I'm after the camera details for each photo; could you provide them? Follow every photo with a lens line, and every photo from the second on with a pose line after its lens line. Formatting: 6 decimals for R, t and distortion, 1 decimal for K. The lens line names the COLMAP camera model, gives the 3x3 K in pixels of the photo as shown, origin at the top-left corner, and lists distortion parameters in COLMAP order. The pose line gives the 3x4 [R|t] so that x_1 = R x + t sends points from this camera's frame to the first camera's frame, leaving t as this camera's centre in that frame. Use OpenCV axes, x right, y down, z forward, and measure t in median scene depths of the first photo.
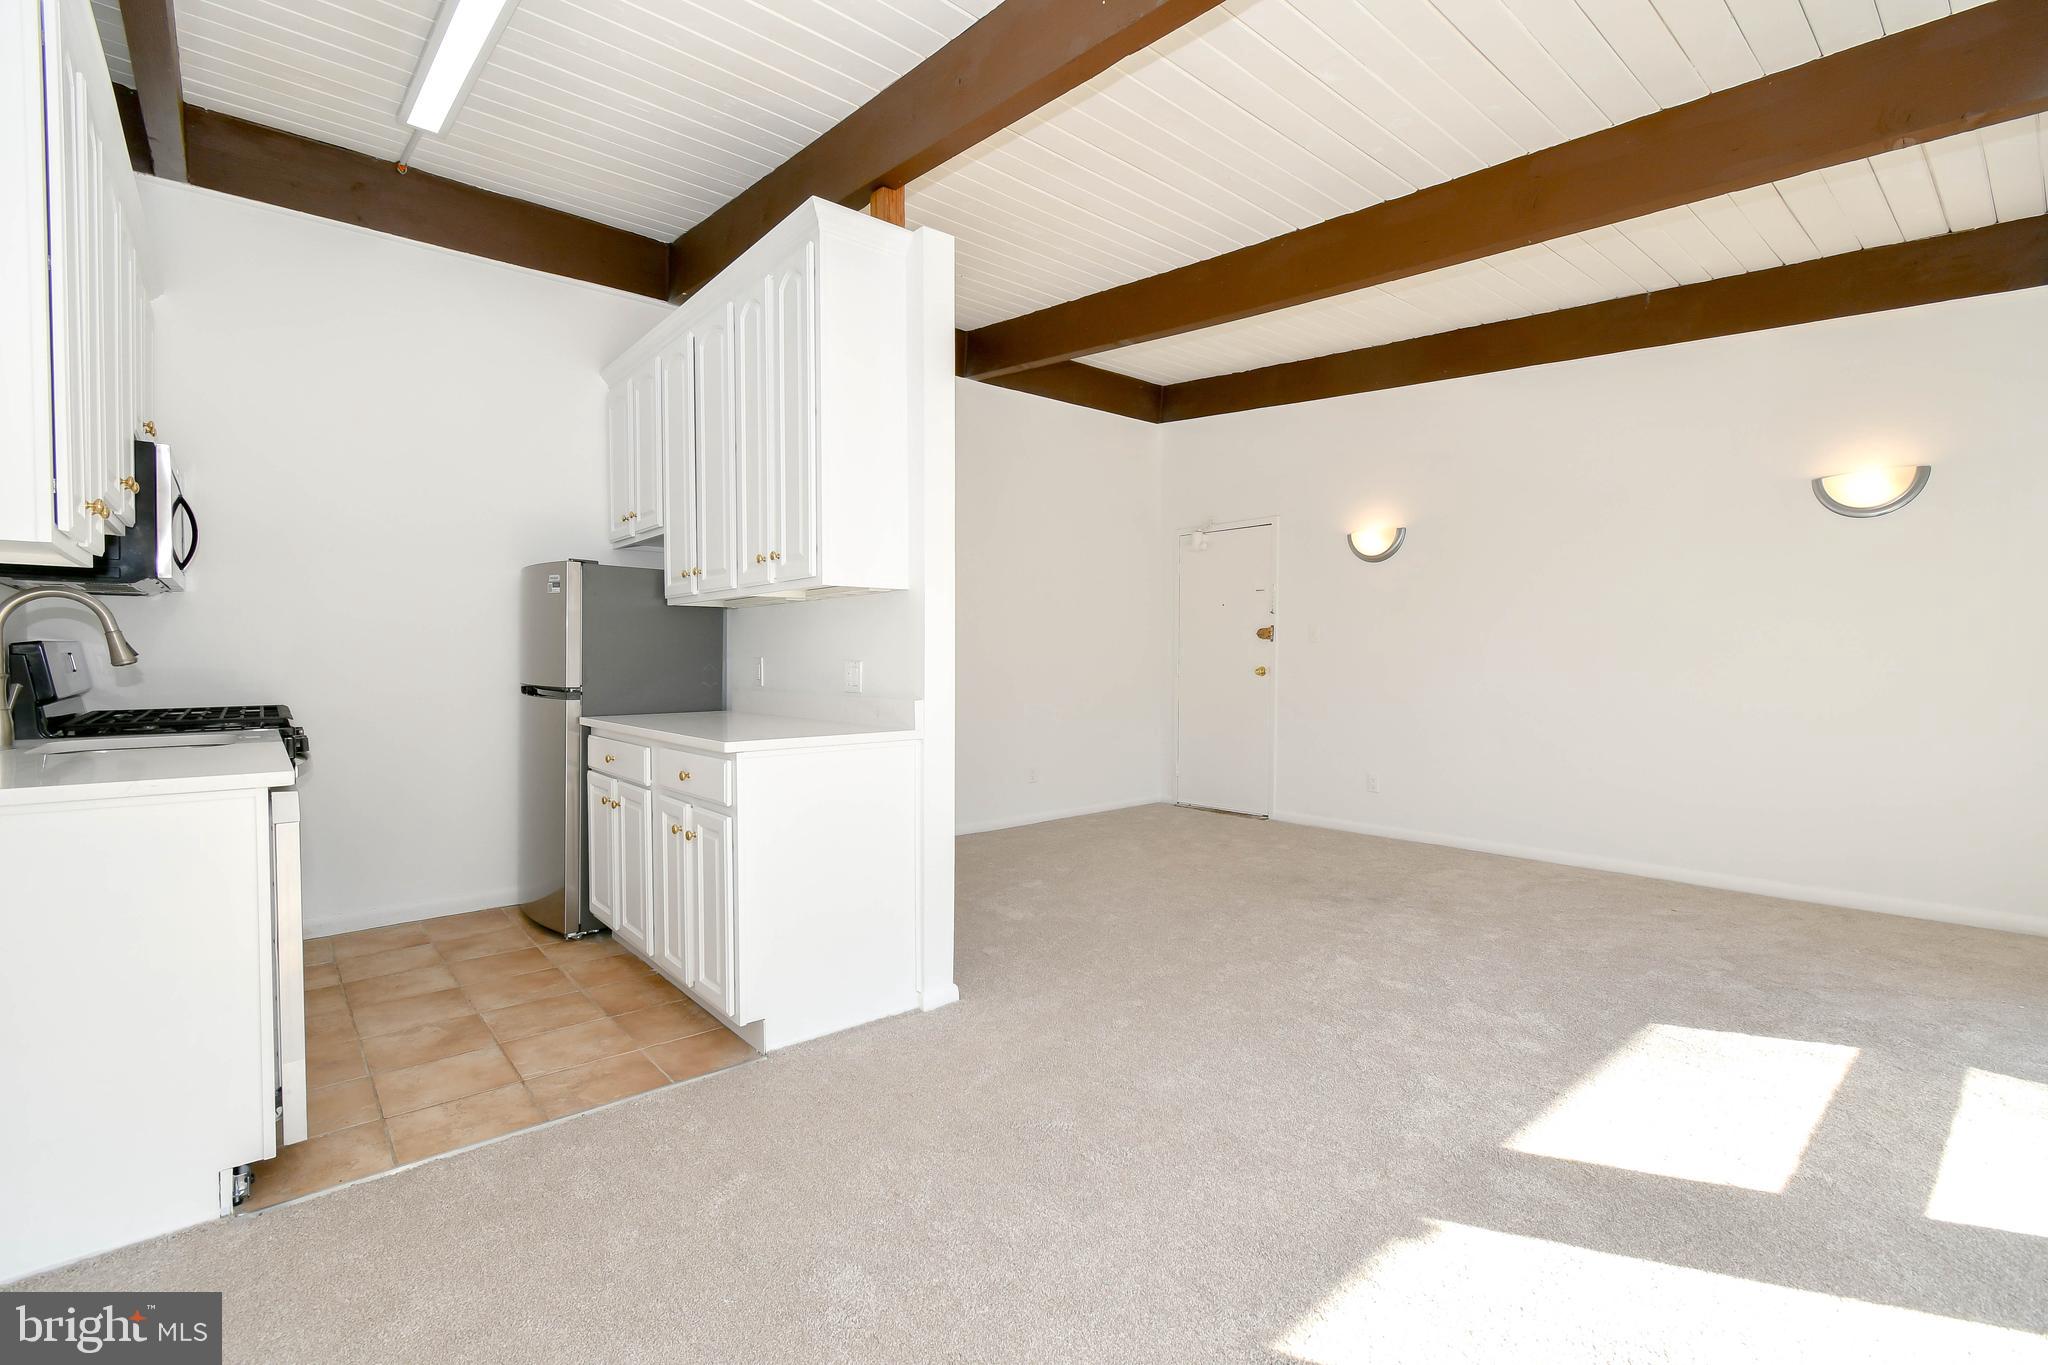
lens RADIAL K [[897.5, 0, 1034.1], [0, 897.5, 682.9], [0, 0, 1]] dist [0.004499, -0.002890]
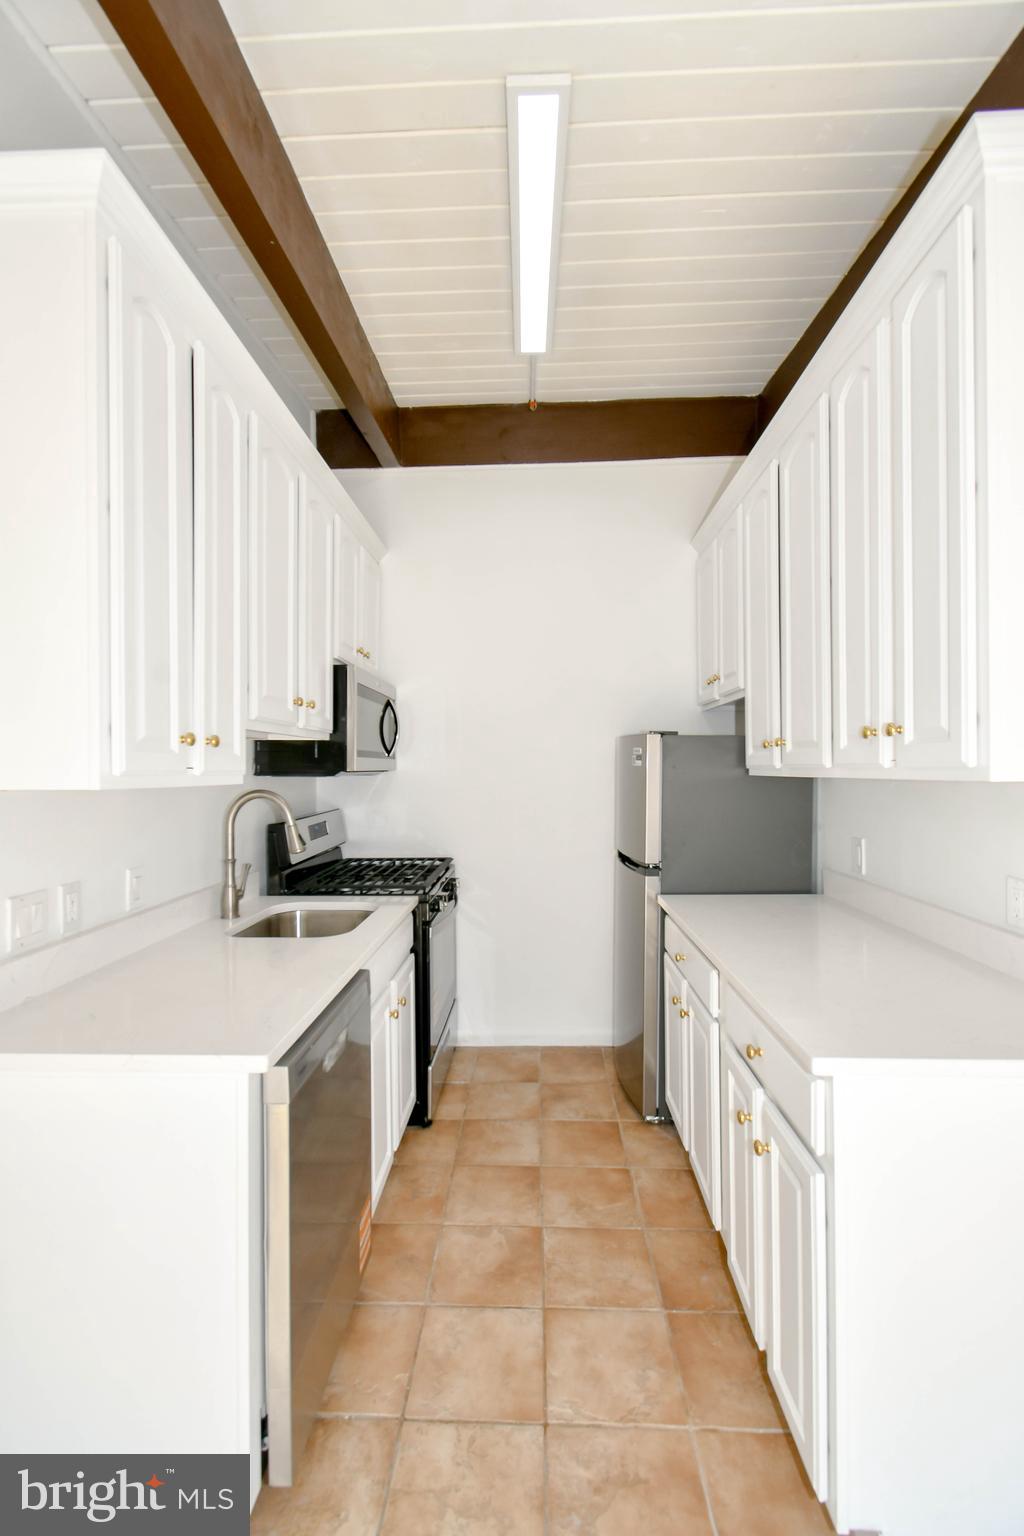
lens RADIAL K [[673.1, 0, 509.3], [0, 673.1, 768.6], [0, 0, 1]] dist [0.004499, -0.002890]
pose [[0.725527, -0.004501, -0.688179, -0.135628], [-0.013159, 0.999705, -0.020411, -0.087770], [0.688068, 0.023864, 0.725254, 0.397149]]
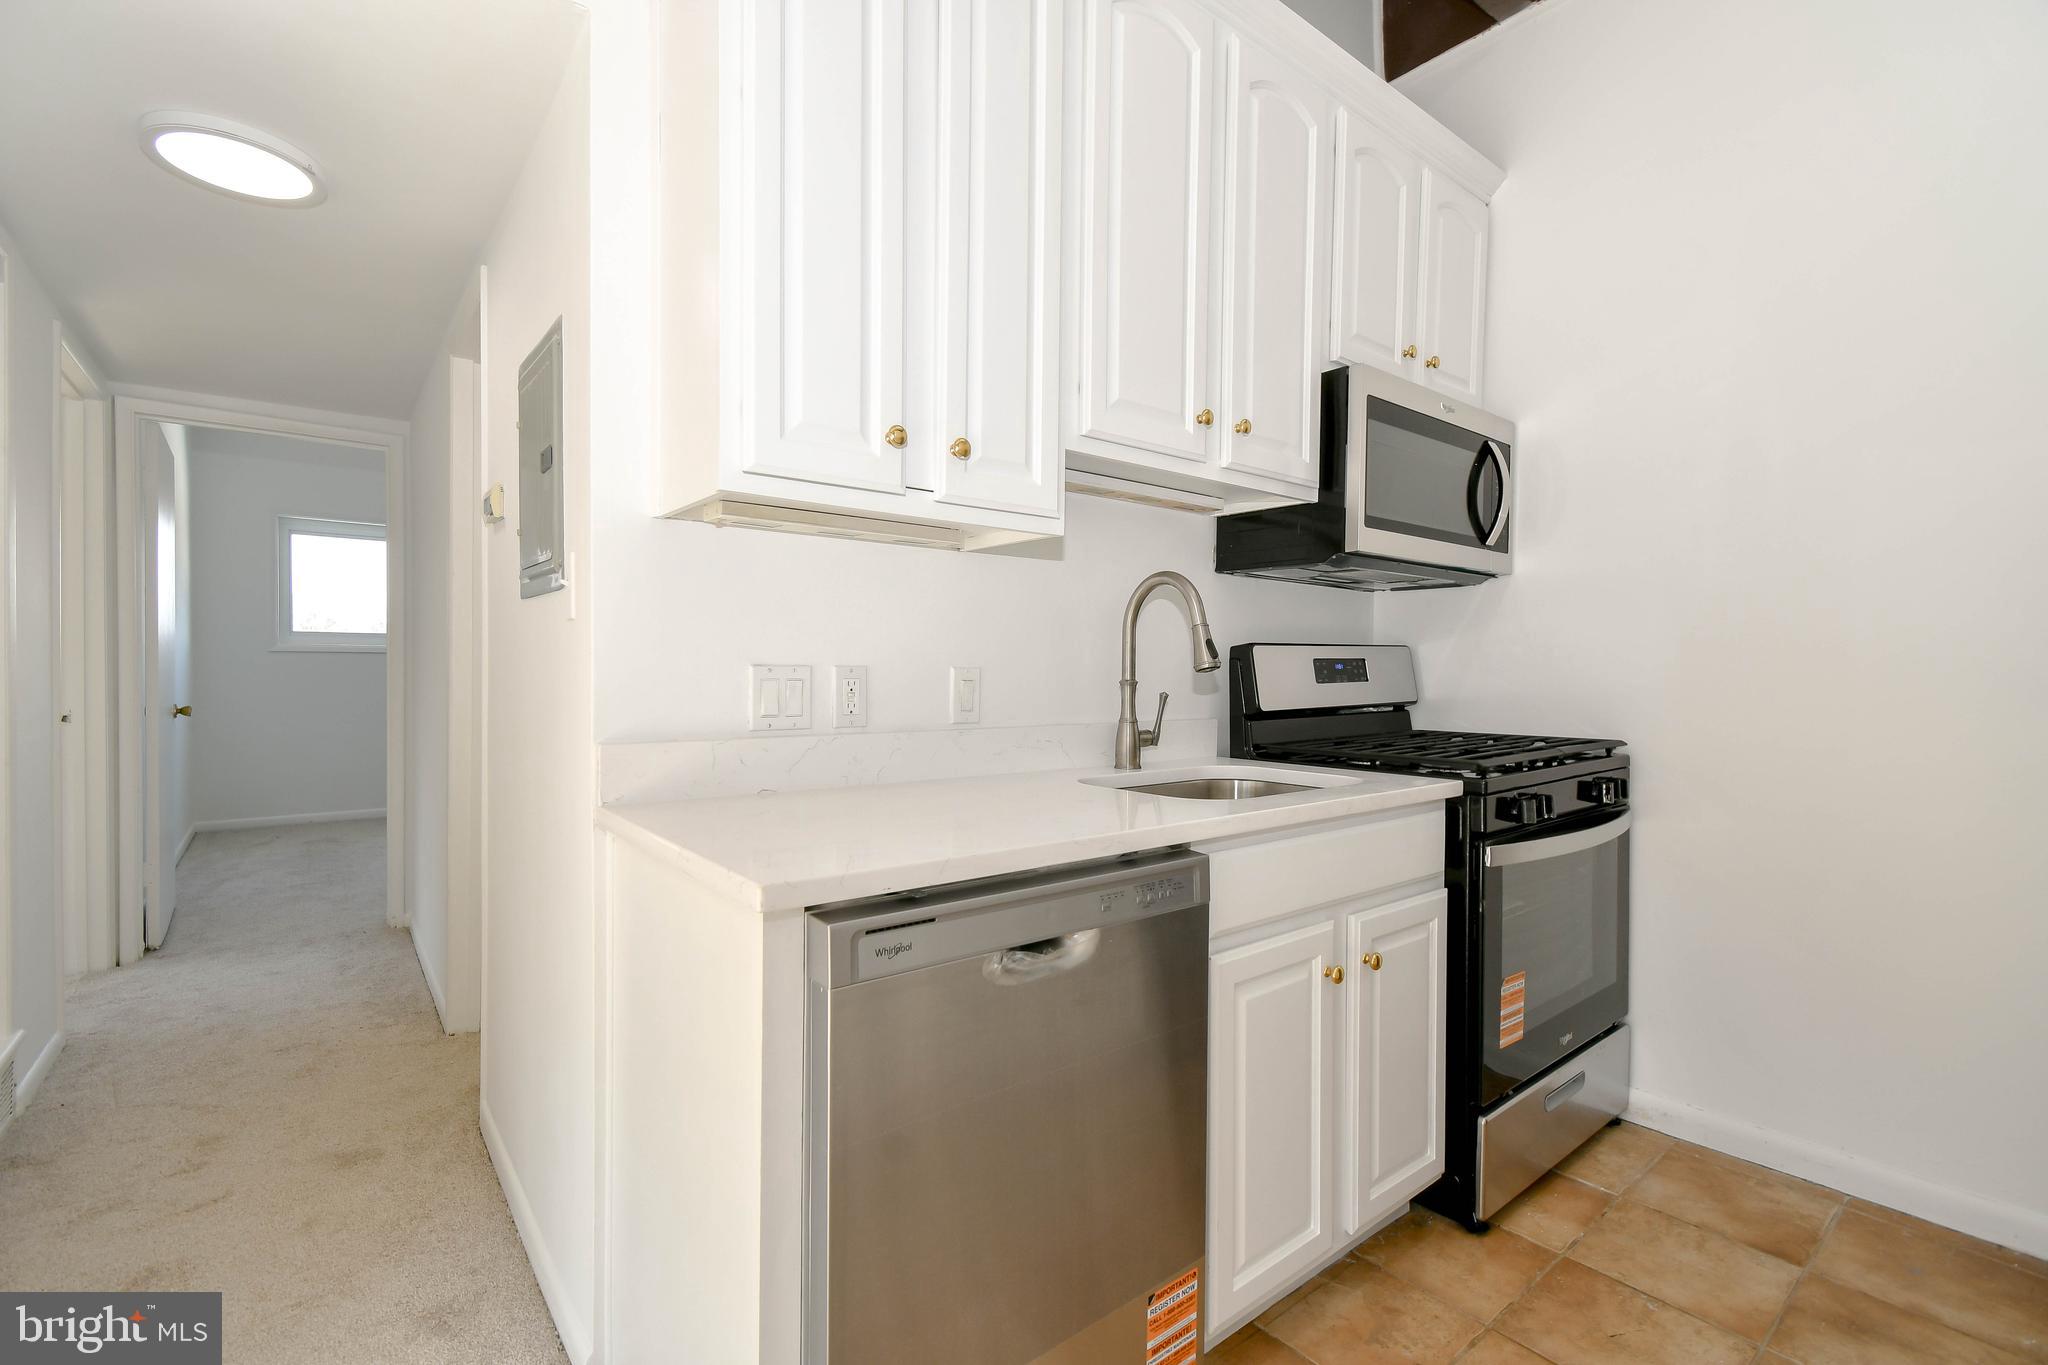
lens RADIAL K [[897.5, 0, 1027.9], [0, 897.5, 684.5], [0, 0, 1]] dist [0.004499, -0.002890]
pose [[-0.043527, 0.016008, -0.998924, -0.203690], [-0.035588, 0.999212, 0.017563, -0.011918], [0.998418, 0.036314, -0.042923, 0.658628]]
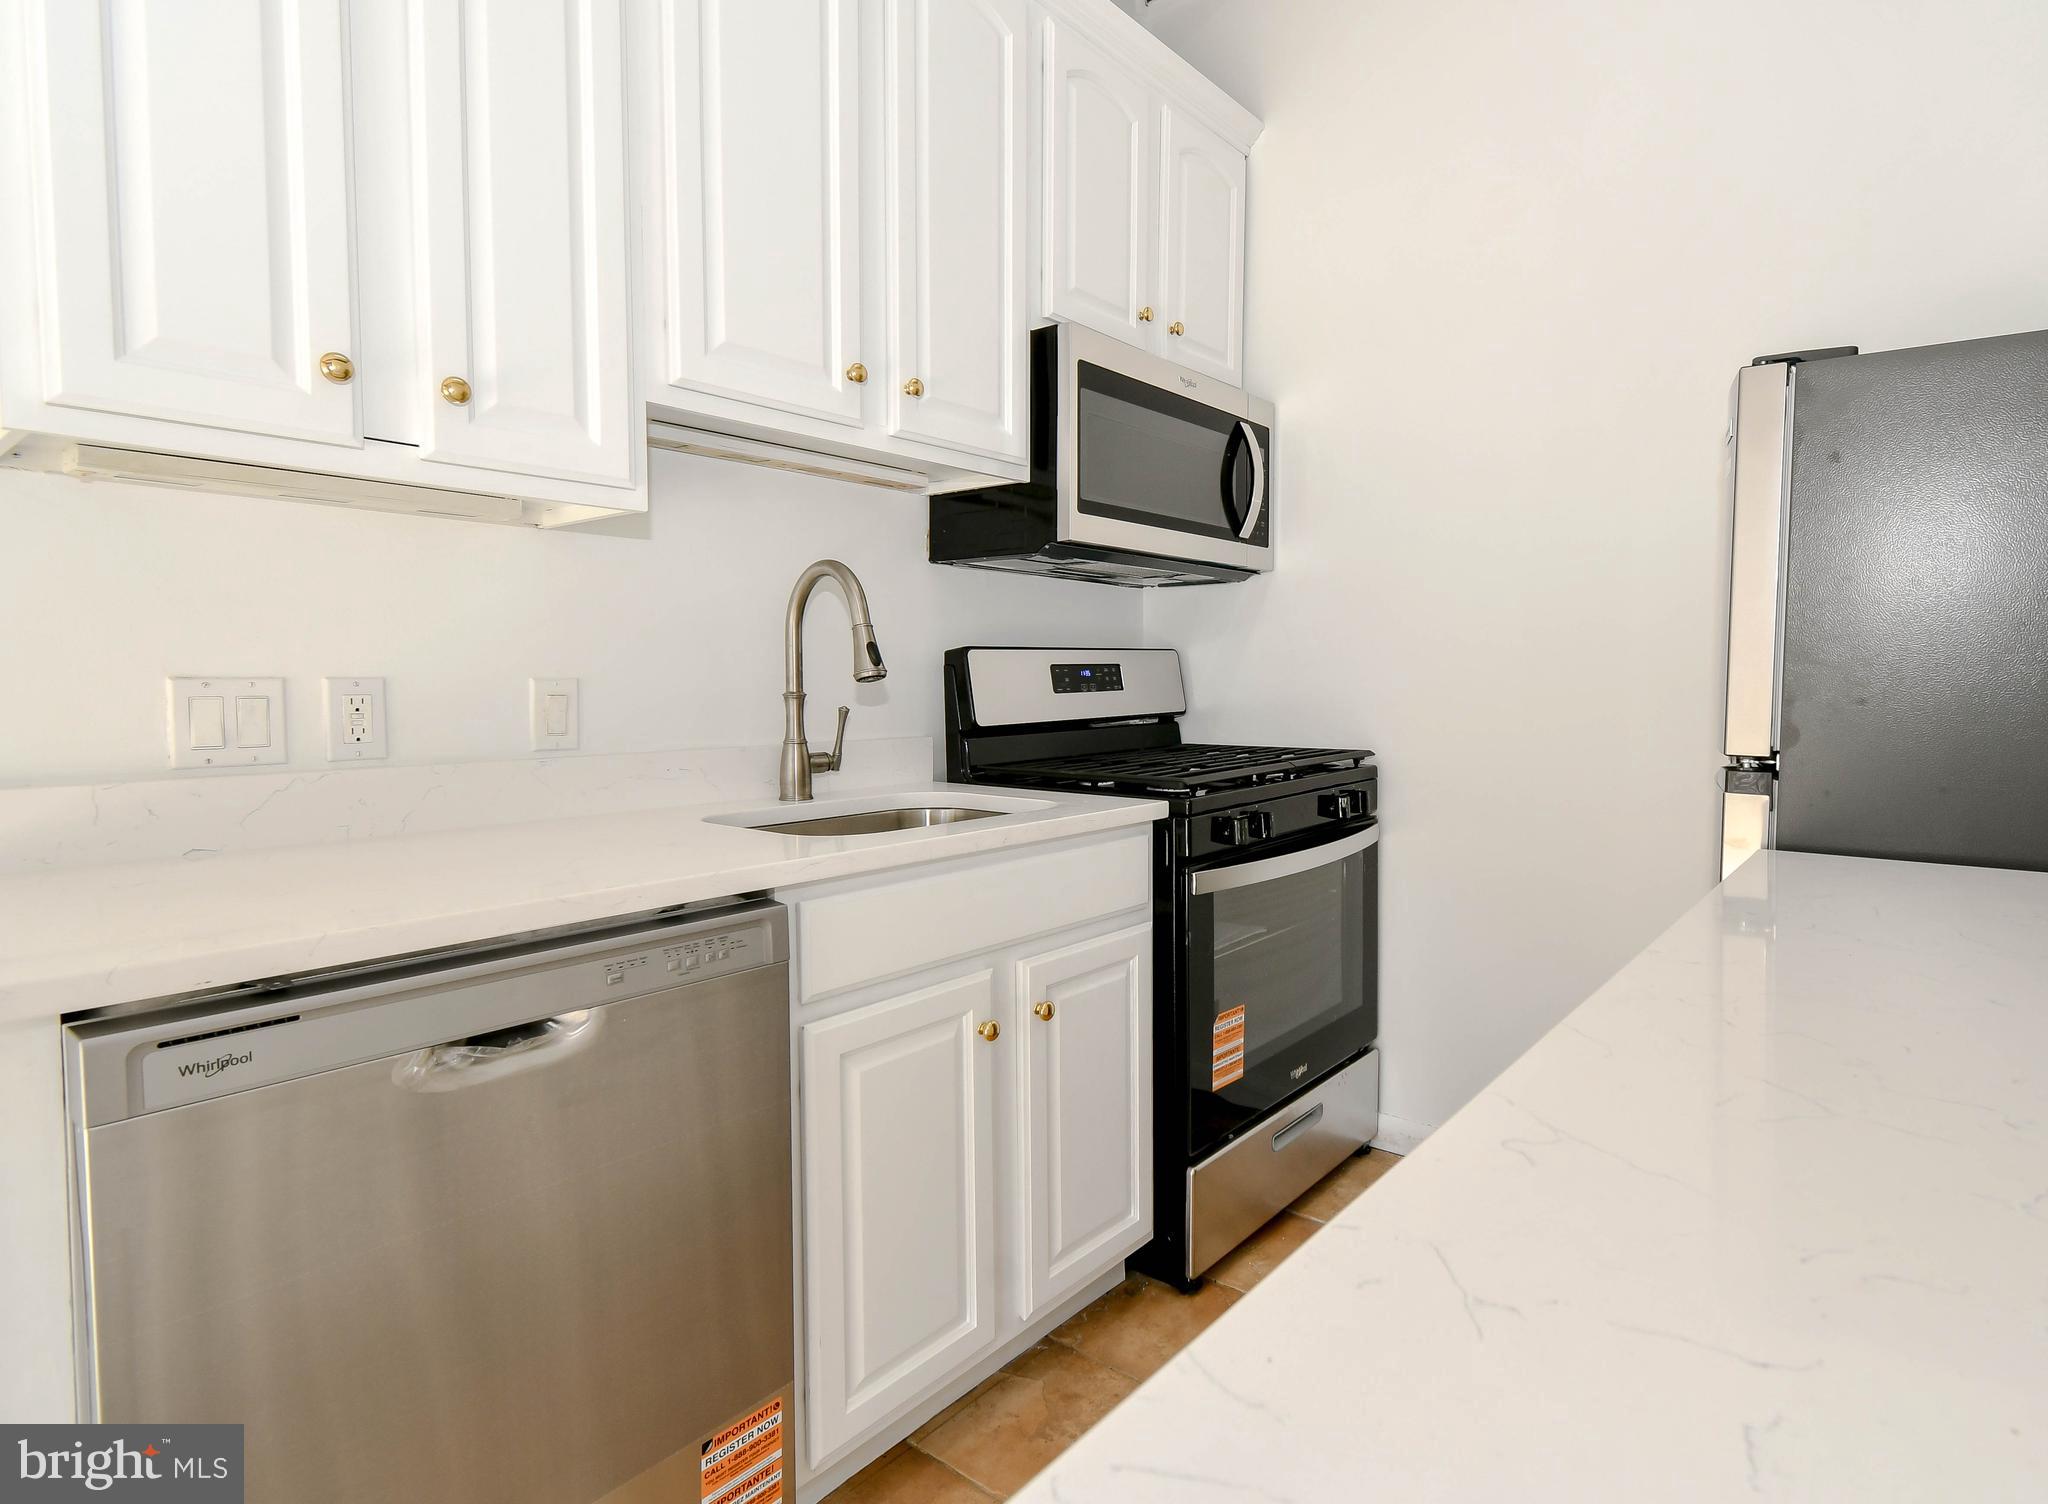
lens RADIAL K [[1055.8, 0, 1155.1], [0, 1055.8, 725.0], [0, 0, 1]] dist [0.007025, -0.003060]
pose [[0.208518, 0.043738, -0.977040, -0.199693], [-0.027589, 0.998865, 0.038827, -0.016614], [0.977629, 0.018859, 0.209488, 0.772686]]
